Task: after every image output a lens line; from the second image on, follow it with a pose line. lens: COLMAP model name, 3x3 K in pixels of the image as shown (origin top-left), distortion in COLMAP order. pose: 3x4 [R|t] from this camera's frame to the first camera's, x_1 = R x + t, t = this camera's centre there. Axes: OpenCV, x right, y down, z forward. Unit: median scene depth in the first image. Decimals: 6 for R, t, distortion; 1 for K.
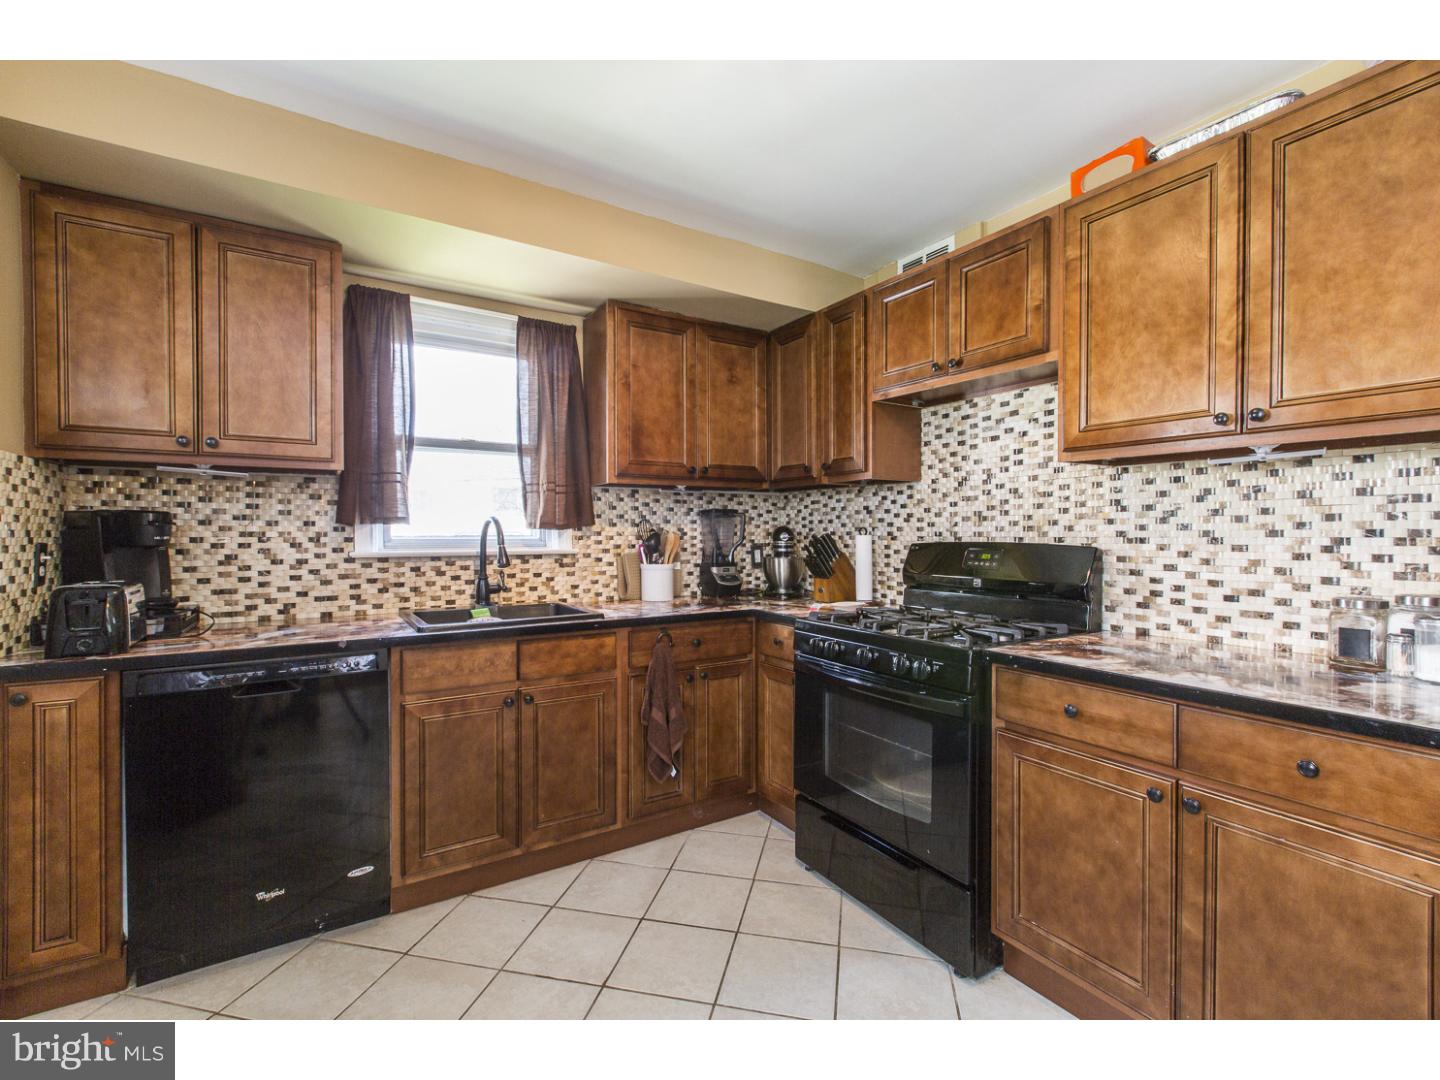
lens RADIAL K [[635.4, 0, 720.0], [0, 635.4, 540.0], [0, 0, 1]] dist [0.002608, -0.001285]
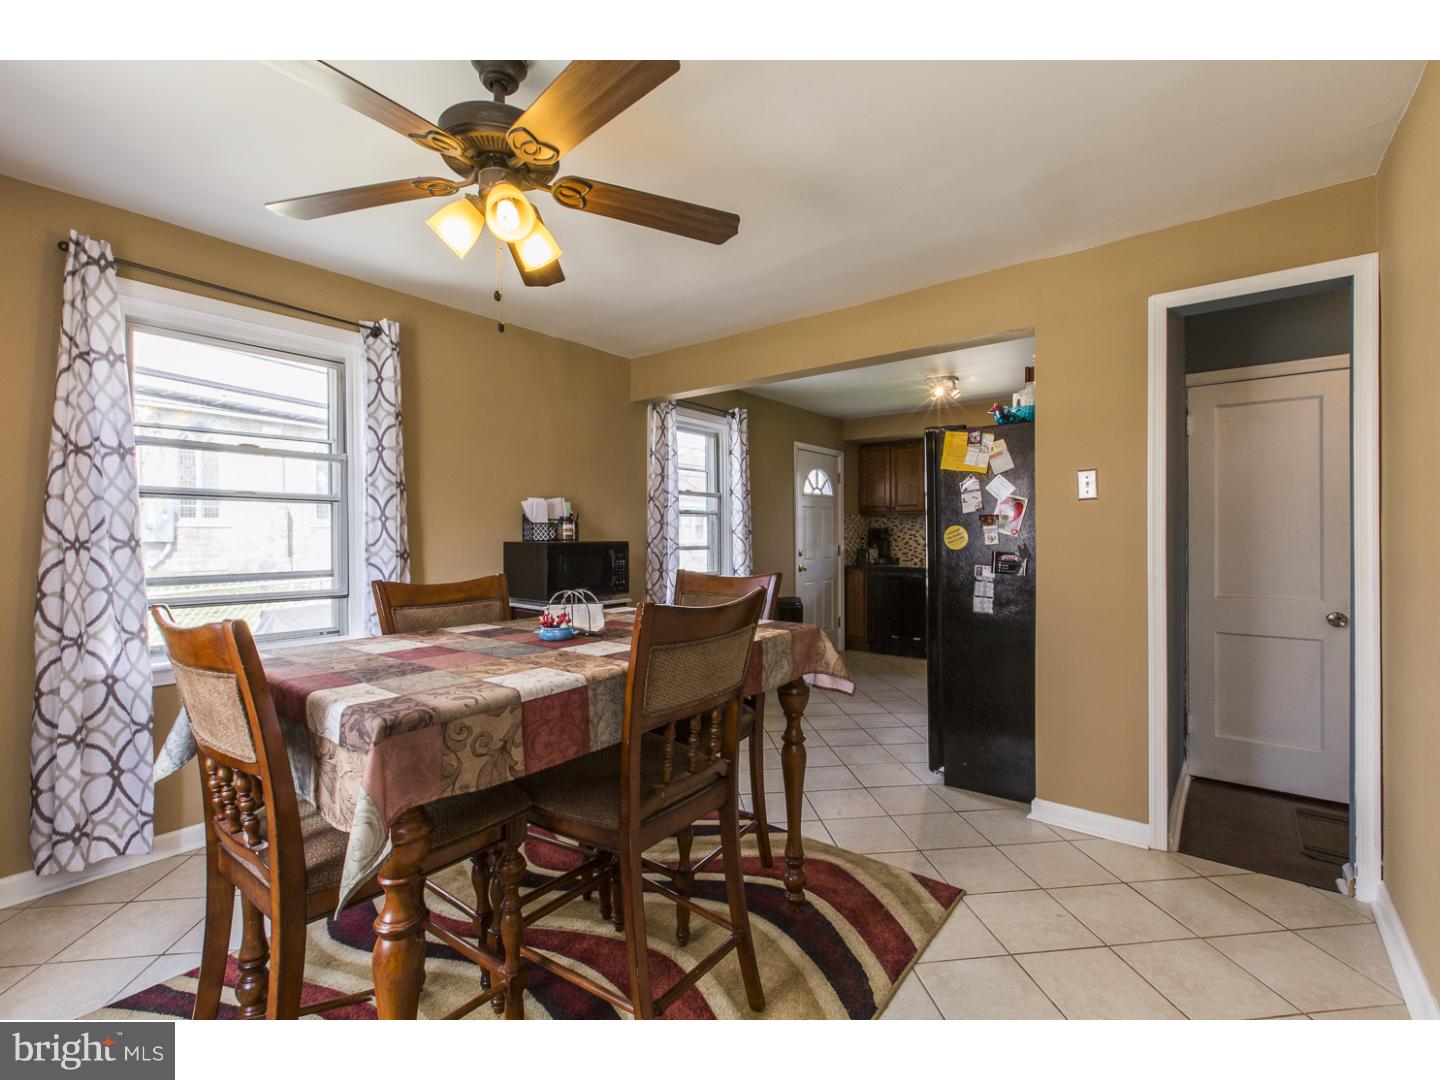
lens RADIAL K [[635.4, 0, 720.0], [0, 635.4, 540.0], [0, 0, 1]] dist [0.002608, -0.001285]
pose [[0.328089, 0.010583, -0.944588, 1.703885], [-0.010727, 0.999915, 0.007477, 0.002190], [0.944586, 0.007680, 0.328175, -0.799442]]
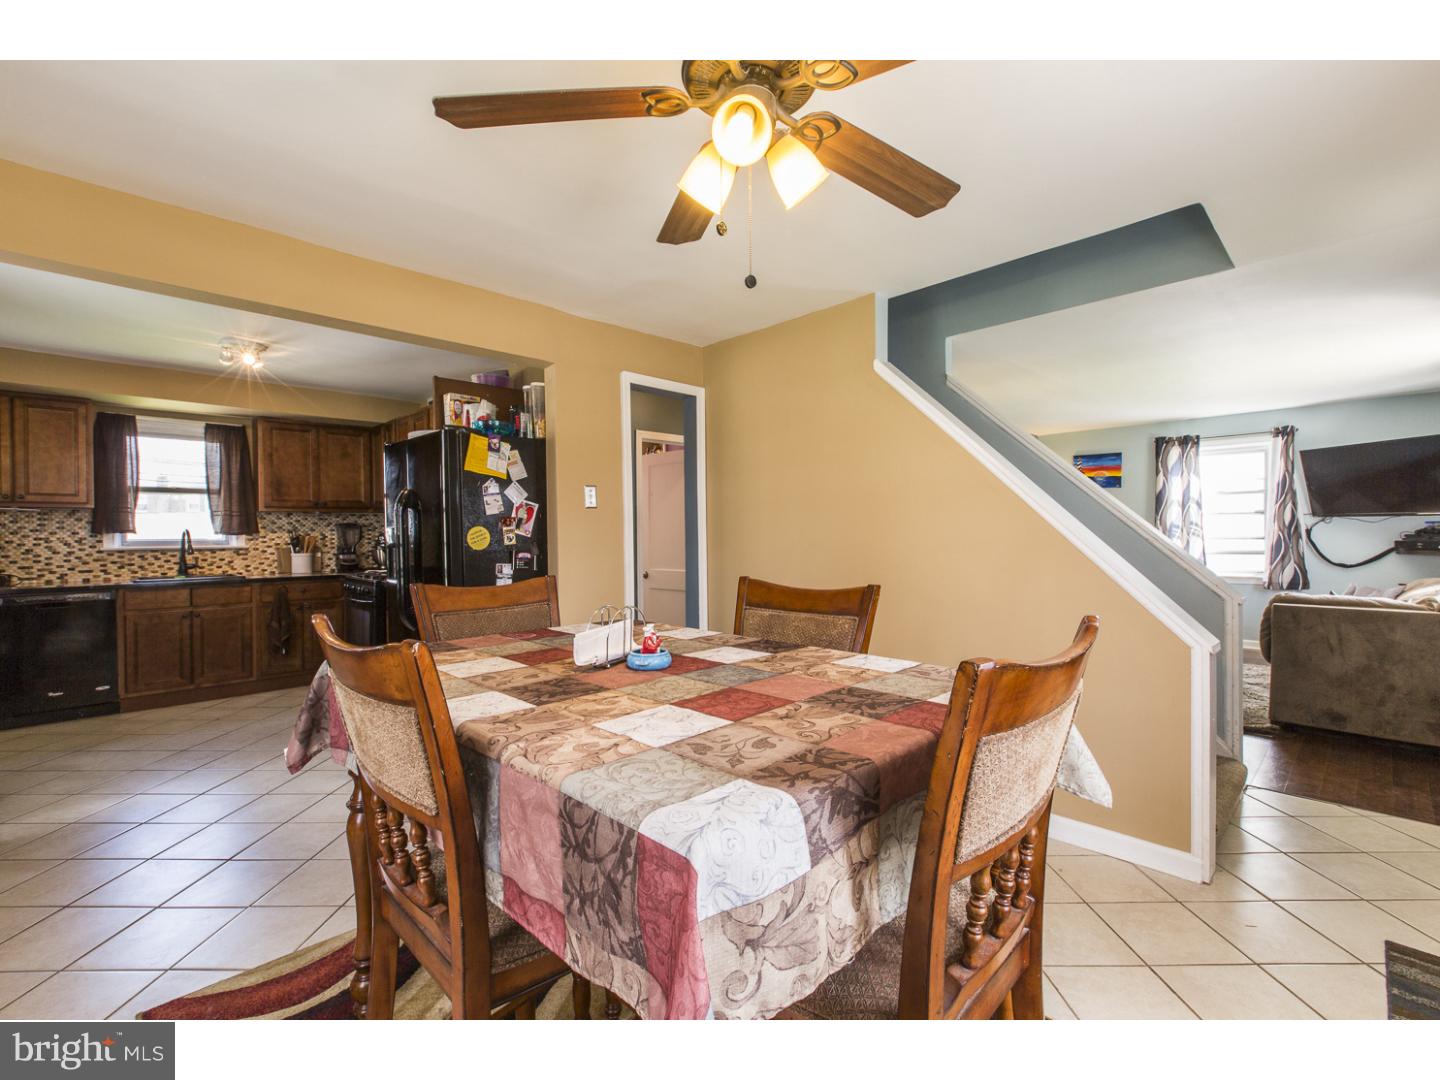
lens RADIAL K [[635.4, 0, 720.0], [0, 635.4, 540.0], [0, 0, 1]] dist [0.002608, -0.001285]
pose [[0.978087, -0.007206, 0.208070, 0.877429], [0.007253, 0.999974, 0.000534, 0.007966], [-0.208069, 0.000987, 0.978114, -1.313716]]
